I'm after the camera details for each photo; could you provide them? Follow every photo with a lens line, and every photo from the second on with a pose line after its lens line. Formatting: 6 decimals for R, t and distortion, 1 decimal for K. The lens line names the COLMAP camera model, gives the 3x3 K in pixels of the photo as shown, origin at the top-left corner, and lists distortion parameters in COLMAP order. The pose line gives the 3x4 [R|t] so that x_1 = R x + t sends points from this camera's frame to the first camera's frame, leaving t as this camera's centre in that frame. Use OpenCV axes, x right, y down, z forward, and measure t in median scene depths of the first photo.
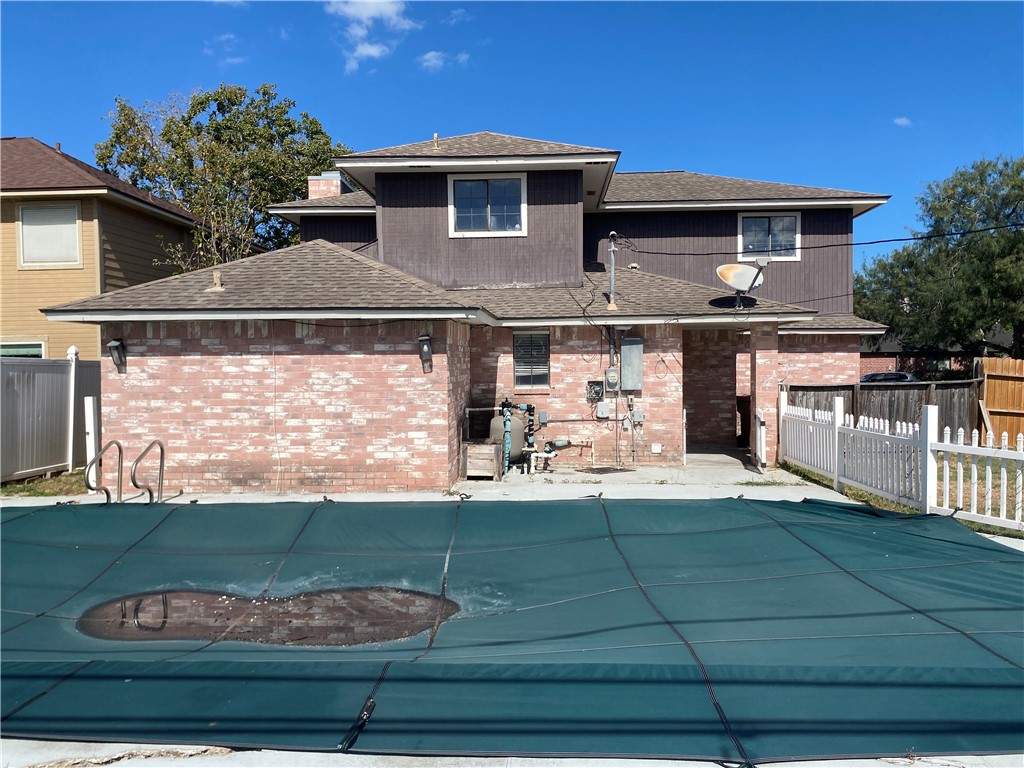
lens RADIAL K [[781.4, 0, 513.1], [0, 781.4, 382.2], [0, 0, 1]] dist [0.011441, 0.004809]
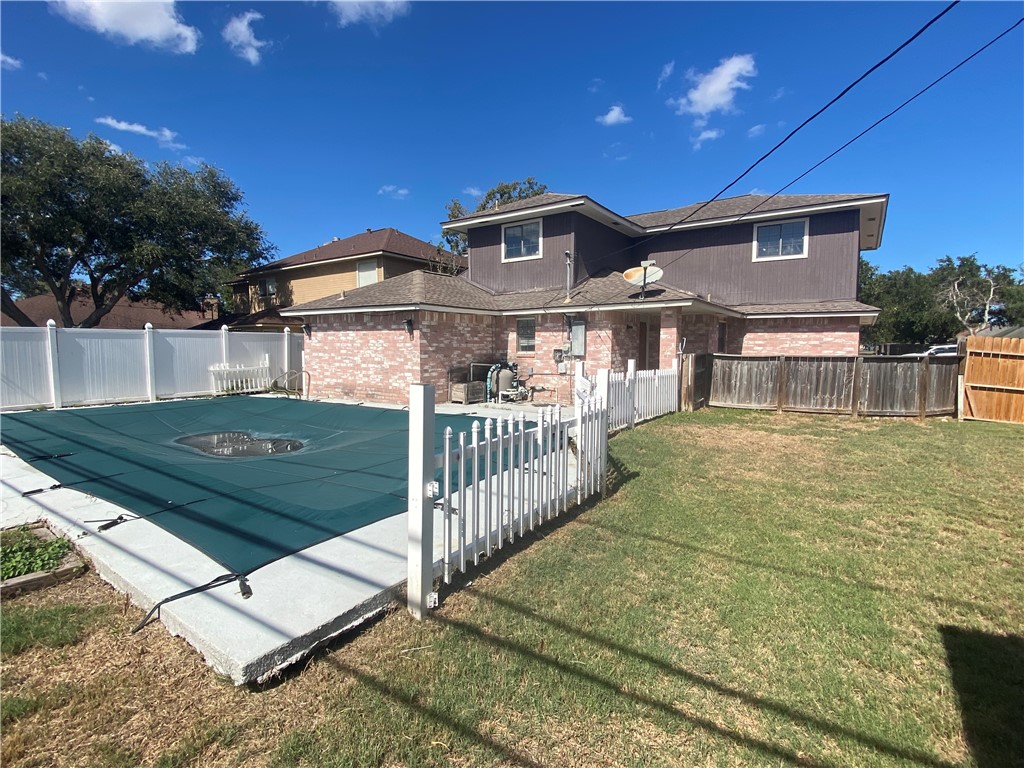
lens RADIAL K [[494.5, 0, 512.5], [0, 494.5, 383.3], [0, 0, 1]] dist [0.004915, -0.001714]
pose [[0.838006, 0.050620, -0.543308, 0.564701], [-0.024991, 0.998203, 0.054456, 0.015073], [0.545089, -0.032057, 0.837765, 0.125608]]
